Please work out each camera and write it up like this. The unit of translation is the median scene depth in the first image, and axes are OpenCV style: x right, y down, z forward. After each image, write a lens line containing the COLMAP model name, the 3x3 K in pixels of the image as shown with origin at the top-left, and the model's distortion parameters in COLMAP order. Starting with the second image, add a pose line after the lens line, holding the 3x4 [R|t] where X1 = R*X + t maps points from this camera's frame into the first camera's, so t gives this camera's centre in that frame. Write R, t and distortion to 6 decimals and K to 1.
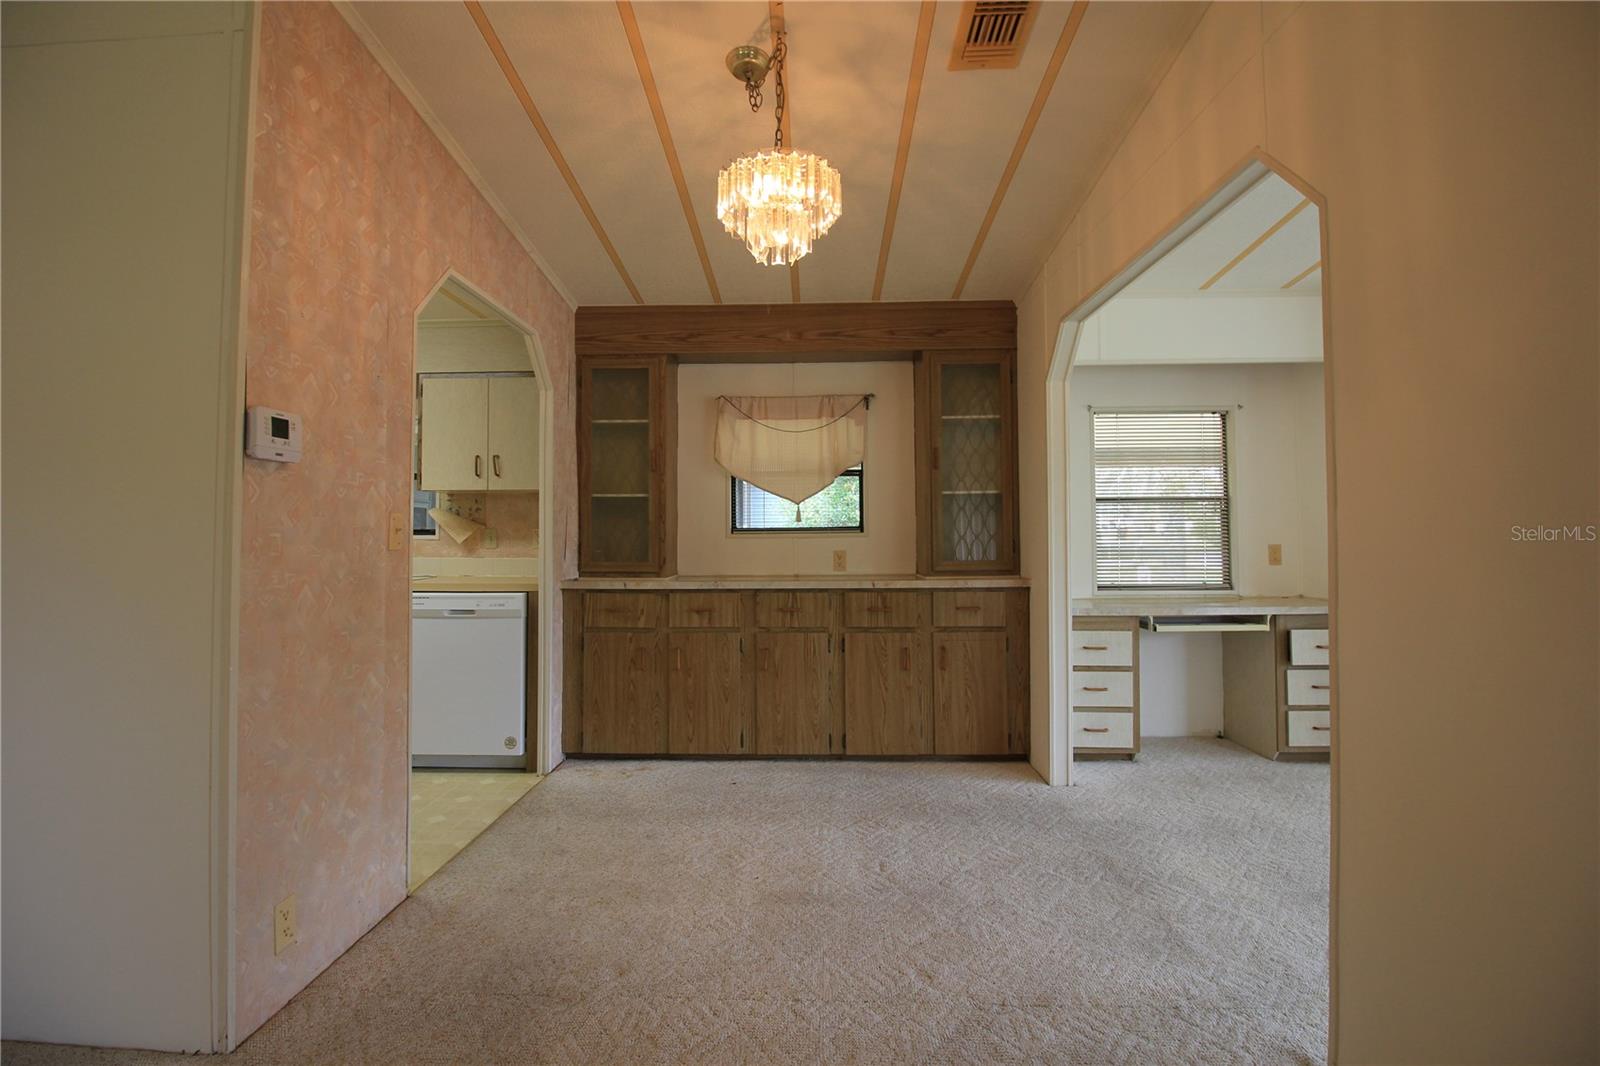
lens RADIAL K [[737.1, 0, 799.2], [0, 737.1, 528.4], [0, 0, 1]] dist [-0.015285, -0.003180]
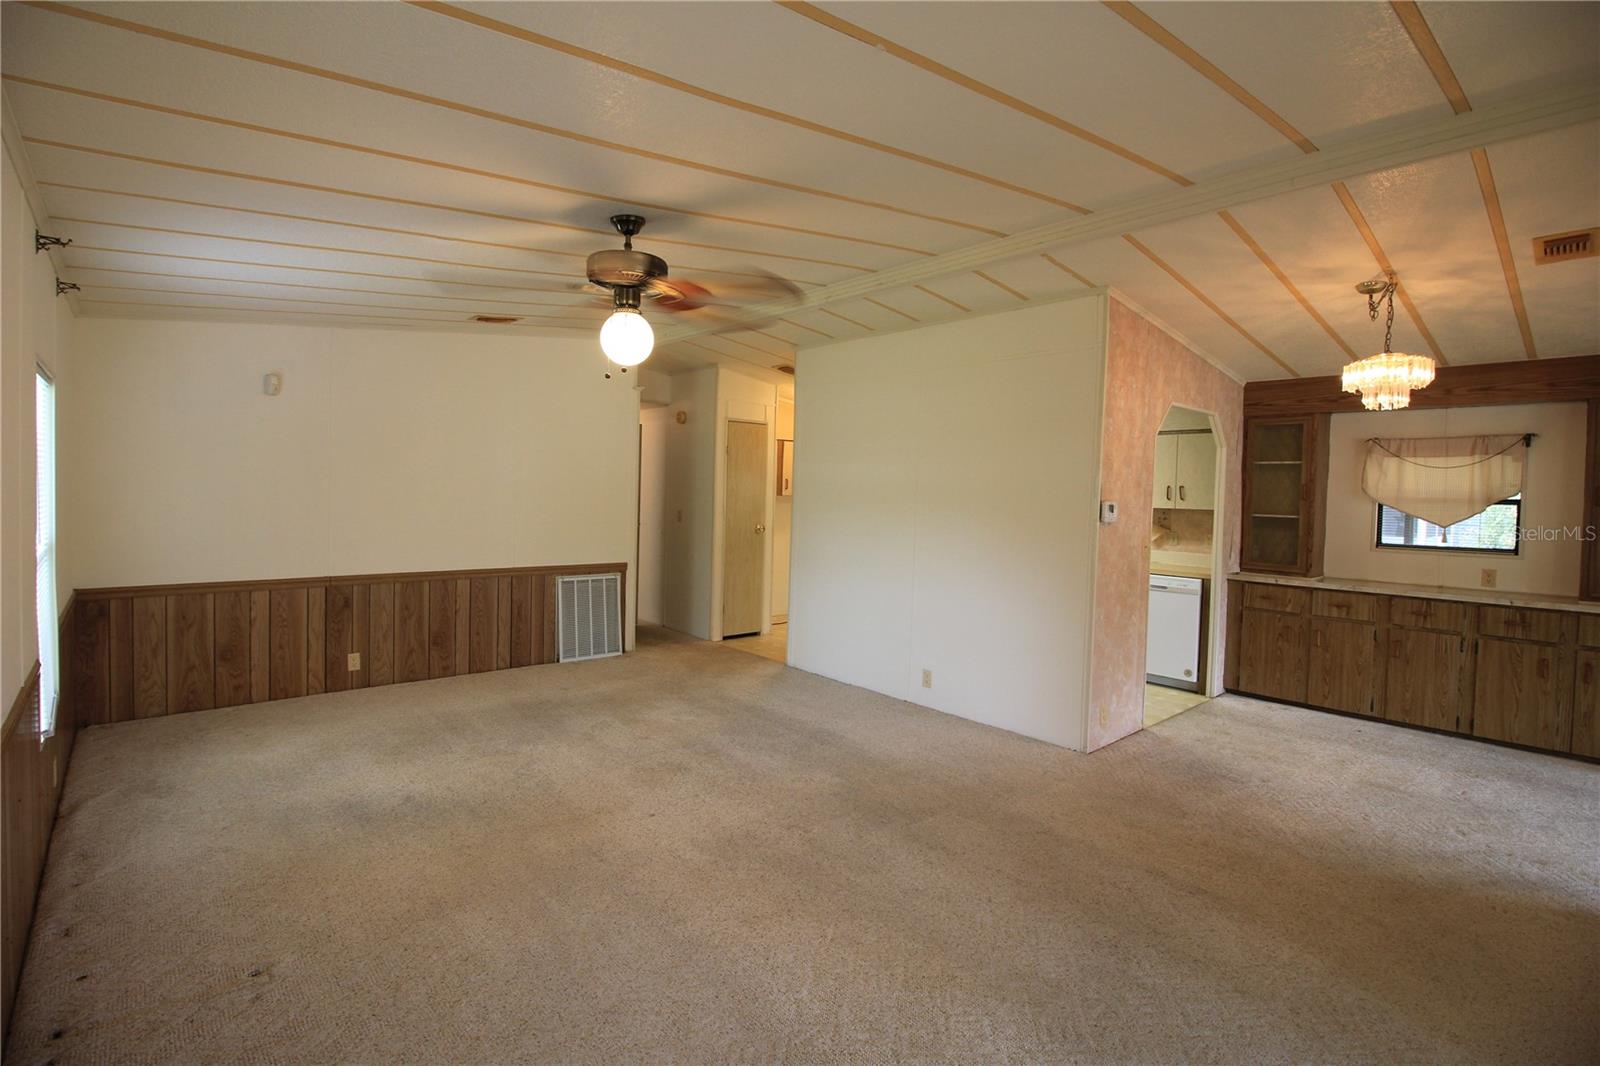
lens RADIAL K [[737.1, 0, 782.7], [0, 737.1, 509.9], [0, 0, 1]] dist [-0.015285, -0.003180]
pose [[0.673138, 0.037653, -0.738558, 0.162582], [-0.019997, 0.999265, 0.032719, -0.088780], [0.739247, -0.007255, 0.673396, -0.668867]]
